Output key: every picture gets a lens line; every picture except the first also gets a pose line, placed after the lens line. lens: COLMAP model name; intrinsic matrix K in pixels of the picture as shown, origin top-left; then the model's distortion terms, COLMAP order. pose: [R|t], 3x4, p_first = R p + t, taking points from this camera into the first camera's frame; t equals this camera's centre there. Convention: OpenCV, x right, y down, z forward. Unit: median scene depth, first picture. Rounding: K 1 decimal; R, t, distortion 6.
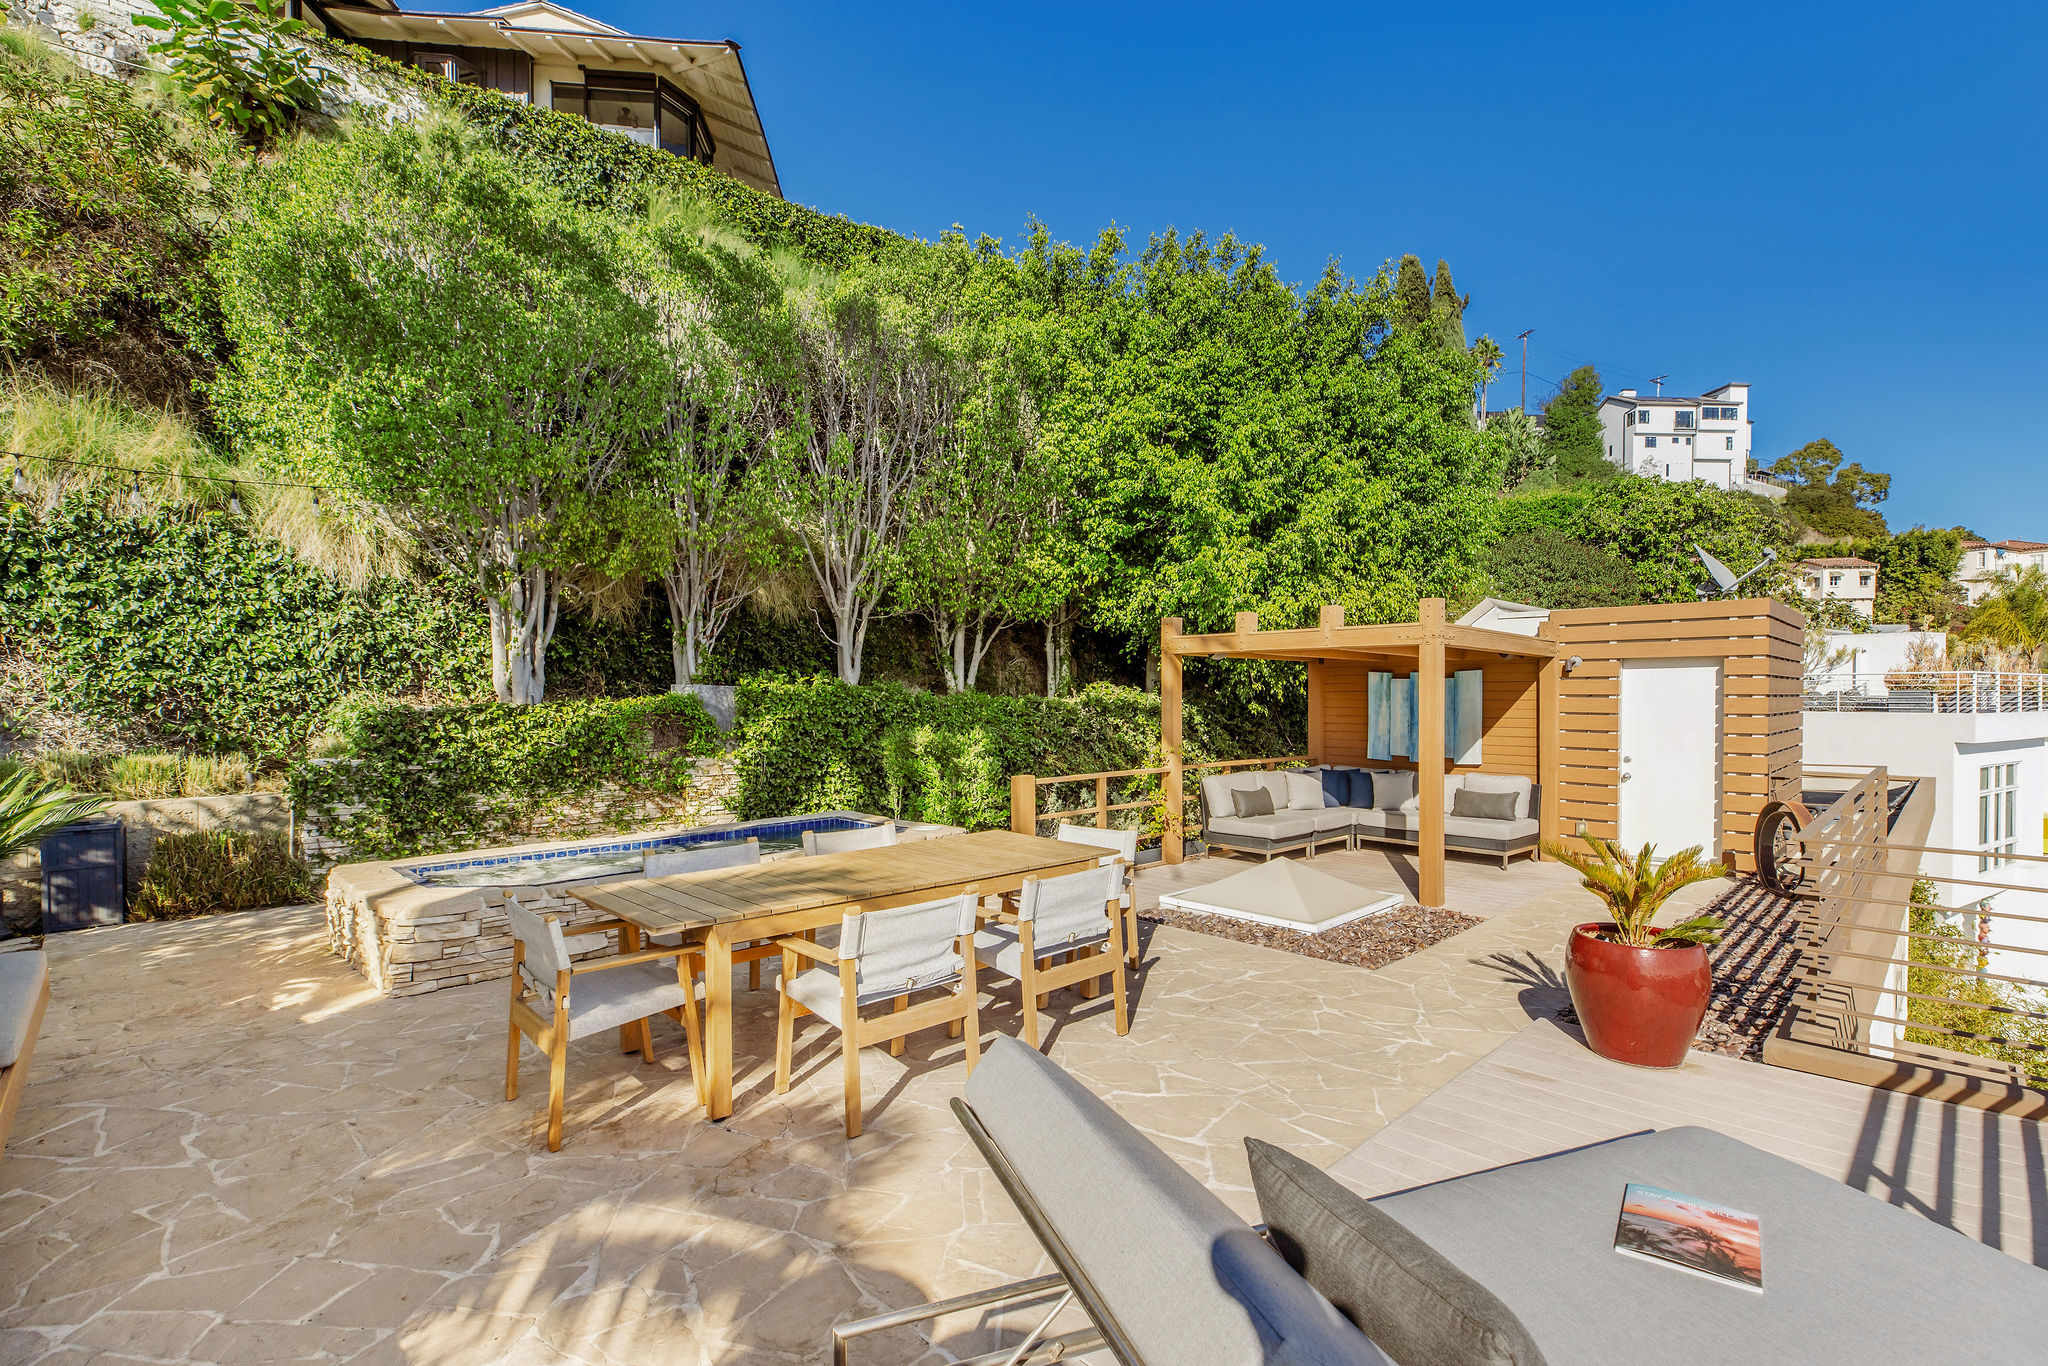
lens RADIAL K [[945.0, 0, 1023.1], [0, 945.0, 718.5], [0, 0, 1]] dist [-0.003041, -0.000435]
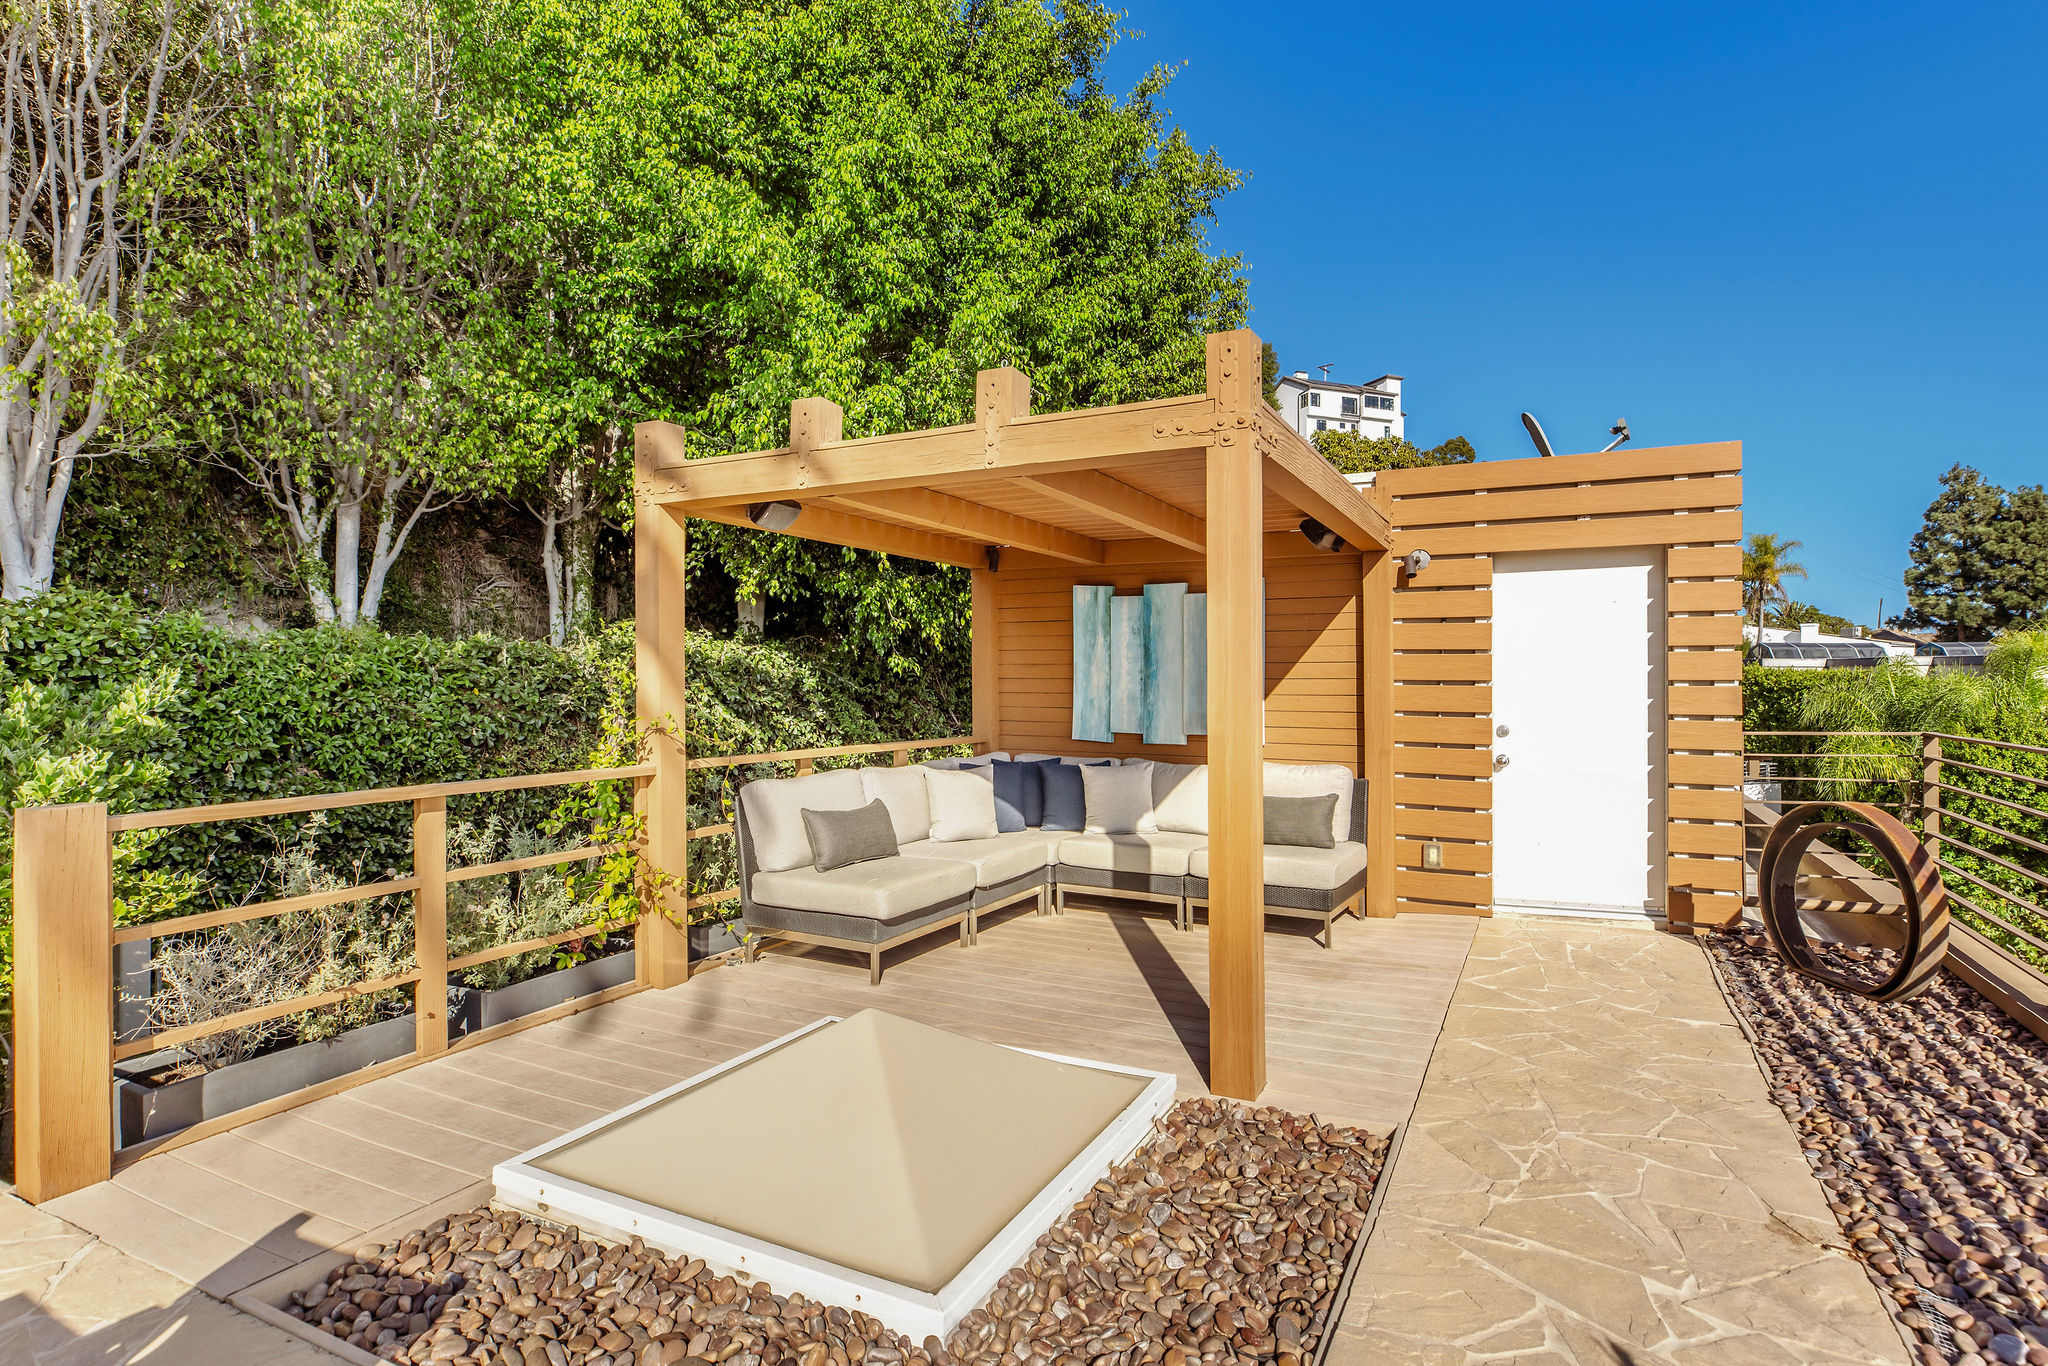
lens RADIAL K [[1054.2, 0, 1024.0], [0, 1054.2, 683.0], [0, 0, 1]] dist [-0.000157, -0.000044]
pose [[0.950068, -0.001125, 0.312042, 0.145364], [0.007791, 0.999767, -0.020117, 0.021722], [-0.311947, 0.021544, 0.949855, 0.423933]]
